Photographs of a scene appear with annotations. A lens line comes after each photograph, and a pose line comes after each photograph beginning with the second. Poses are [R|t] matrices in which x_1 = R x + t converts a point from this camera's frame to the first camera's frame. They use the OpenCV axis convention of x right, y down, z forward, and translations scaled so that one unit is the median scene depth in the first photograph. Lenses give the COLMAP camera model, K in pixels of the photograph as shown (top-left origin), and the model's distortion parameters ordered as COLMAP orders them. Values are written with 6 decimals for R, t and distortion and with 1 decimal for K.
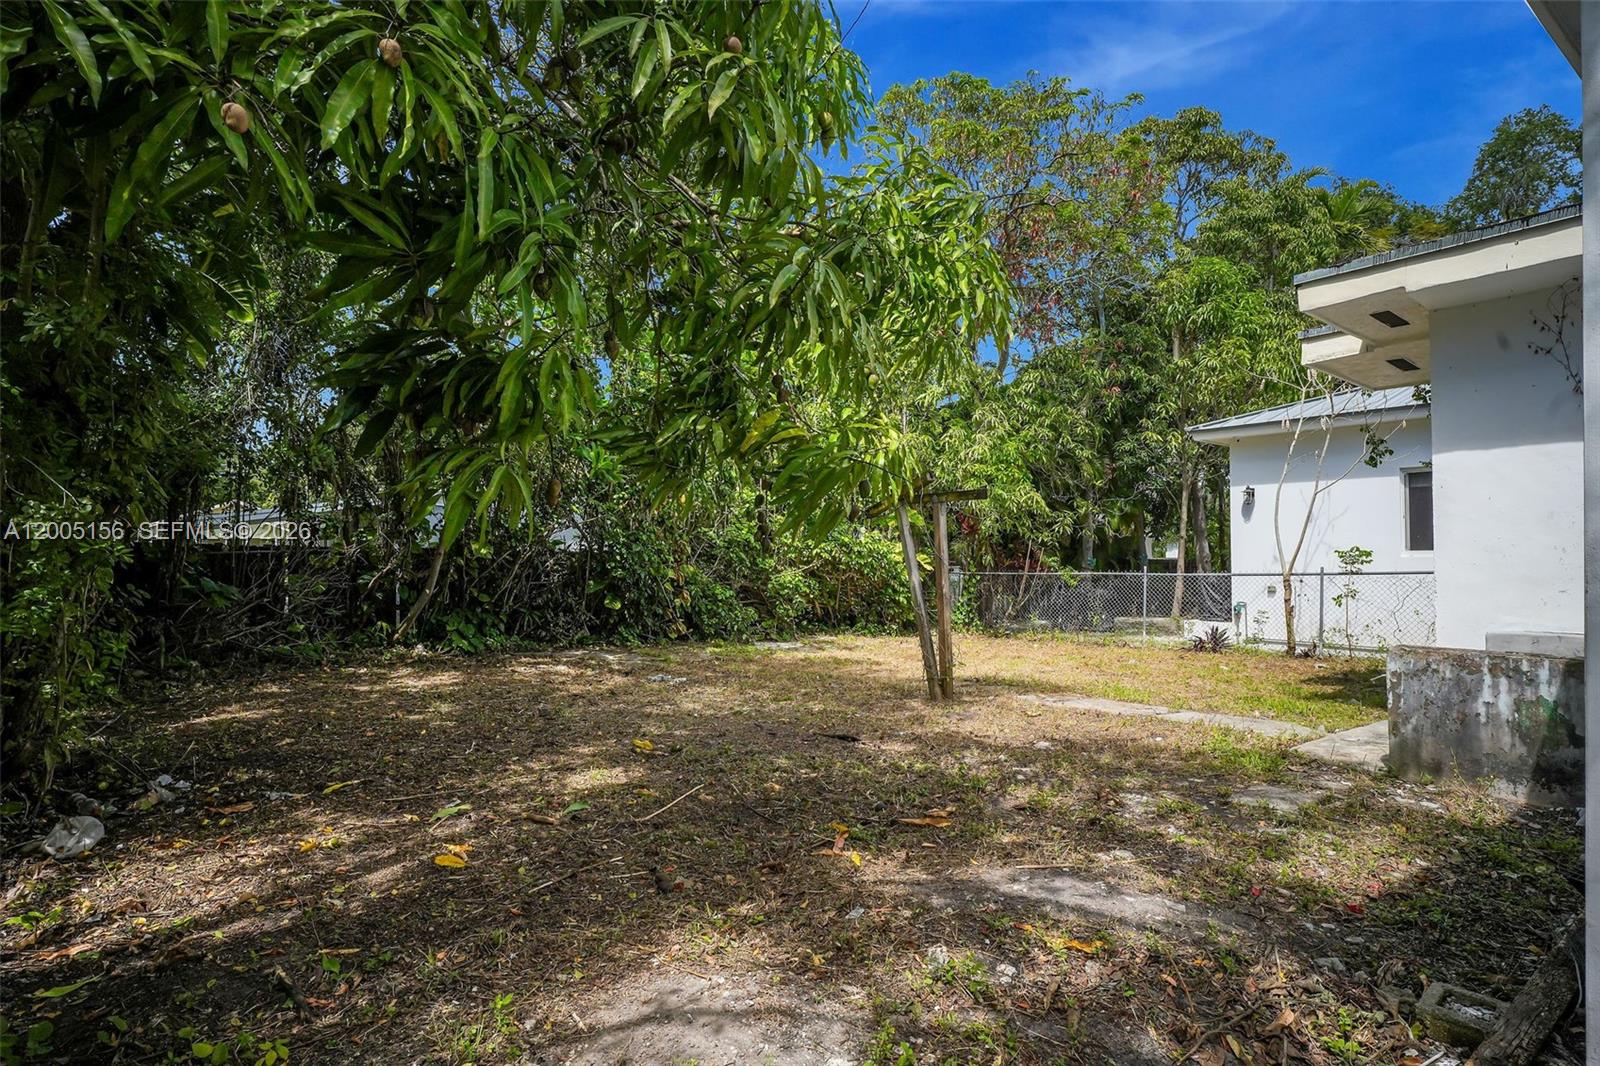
lens RADIAL K [[884.9, 0, 800.0], [0, 884.9, 533.0], [0, 0, 1]] dist [0.003712, -0.000677]
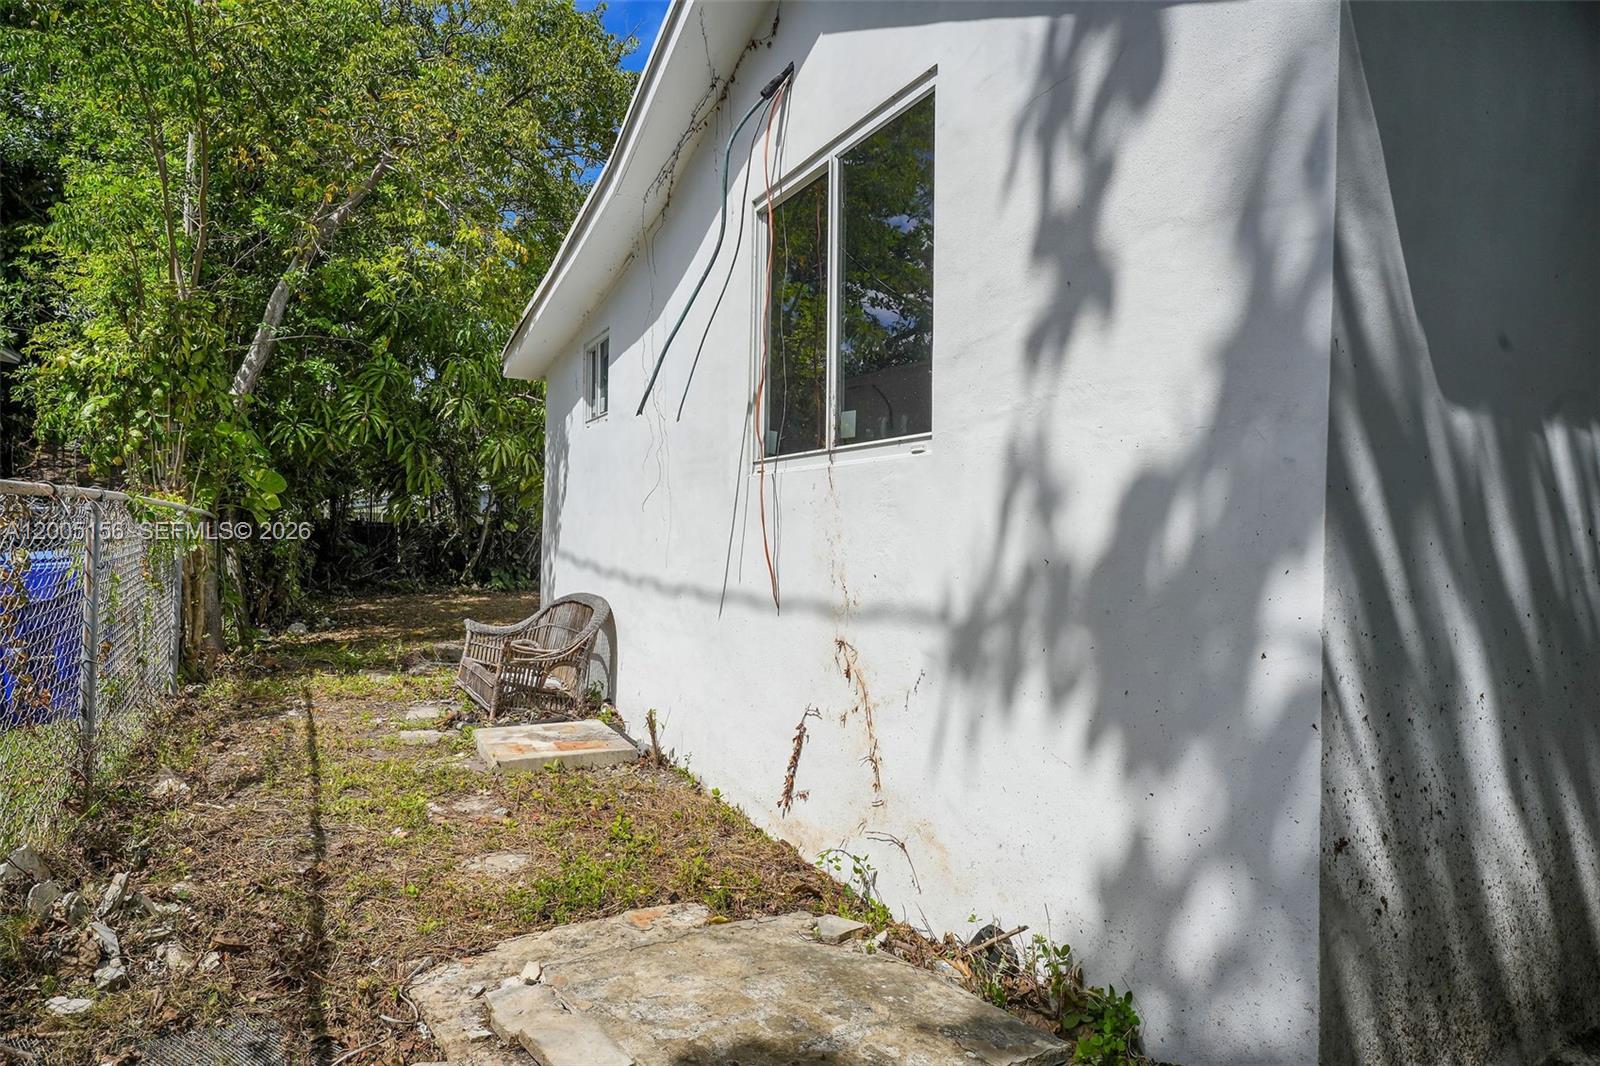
lens RADIAL K [[884.9, 0, 800.0], [0, 884.9, 533.0], [0, 0, 1]] dist [0.003712, -0.000677]
pose [[0.989856, 0.009973, -0.141721, 0.396312], [-0.006160, 0.999608, 0.027316, -0.014985], [0.141938, -0.026166, 0.989530, -0.527522]]
